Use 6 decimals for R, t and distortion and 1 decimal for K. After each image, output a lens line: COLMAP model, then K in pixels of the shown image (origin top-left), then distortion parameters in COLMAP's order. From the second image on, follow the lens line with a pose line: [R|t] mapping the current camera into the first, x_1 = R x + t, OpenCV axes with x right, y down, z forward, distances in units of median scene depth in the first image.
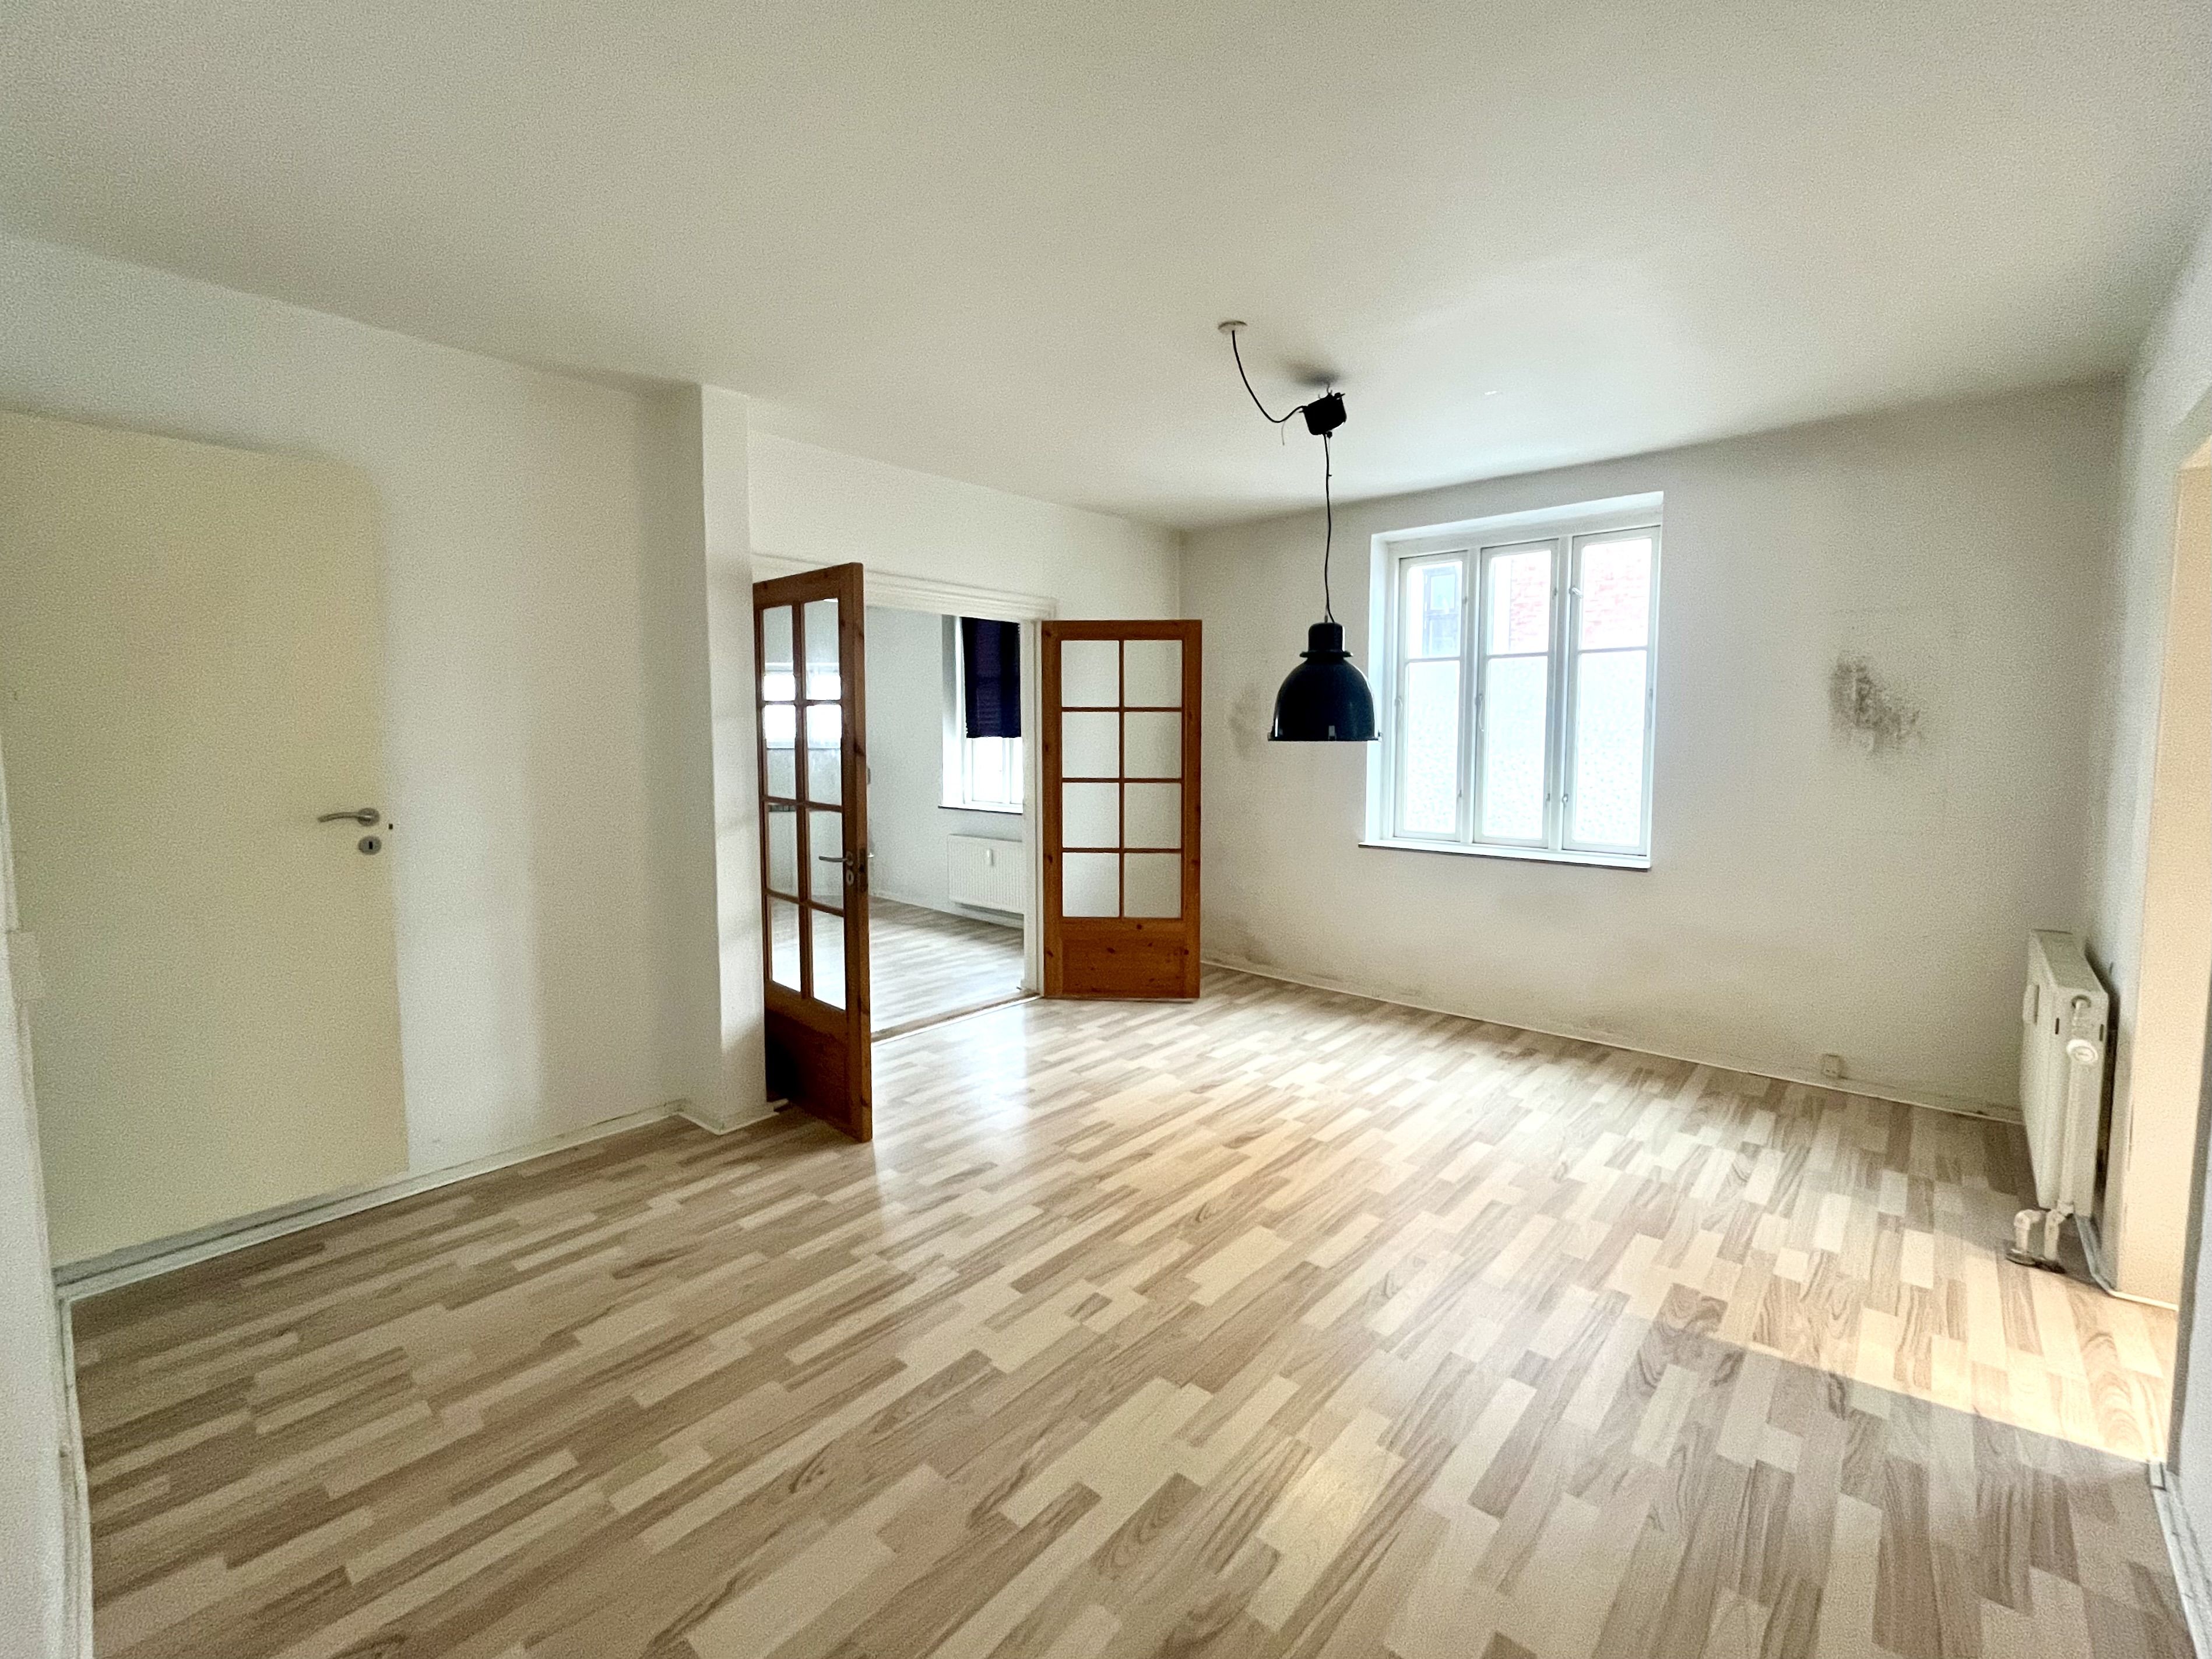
lens RADIAL K [[951.8, 0, 1108.2], [0, 951.8, 795.8], [0, 0, 1]] dist [0.000018, -0.001238]
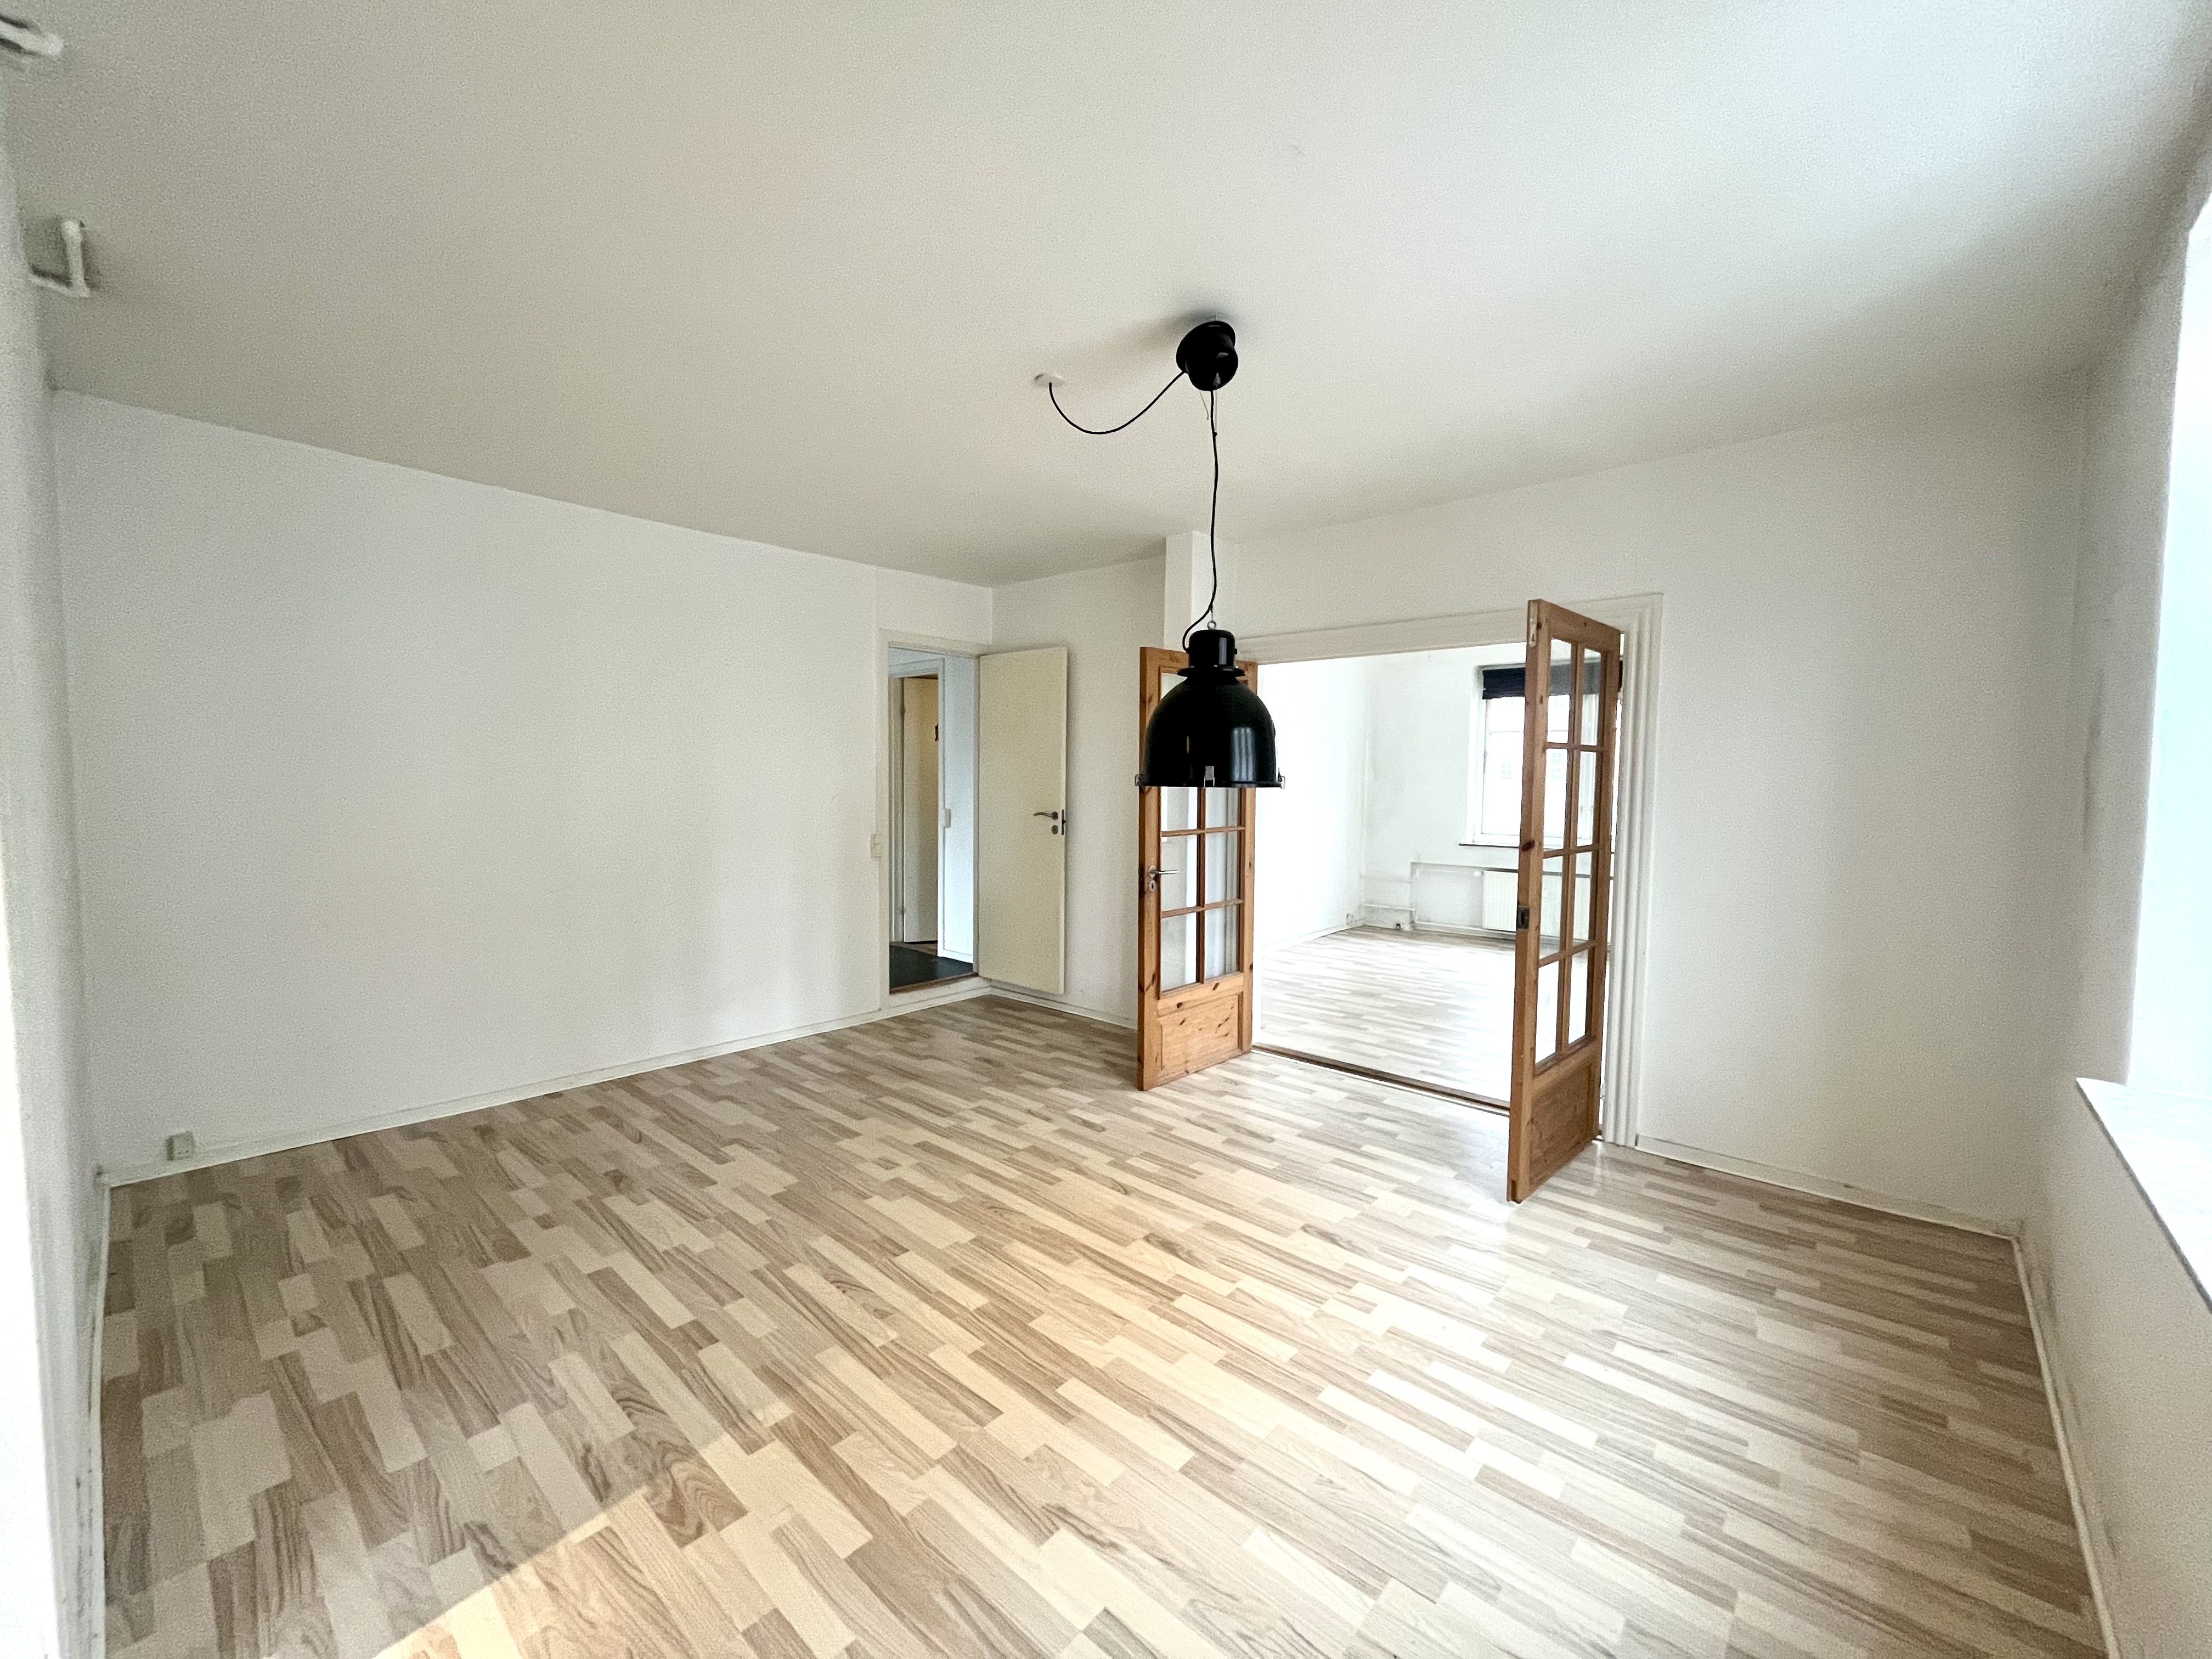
lens RADIAL K [[887.8, 0, 1106.0], [0, 887.8, 829.5], [0, 0, 1]] dist [-0.002817, -0.000240]
pose [[-0.005535, 0.059202, -0.998231, 1.145856], [-0.080154, 0.995008, 0.059455, -0.071723], [0.996767, 0.080341, -0.000762, 1.134379]]
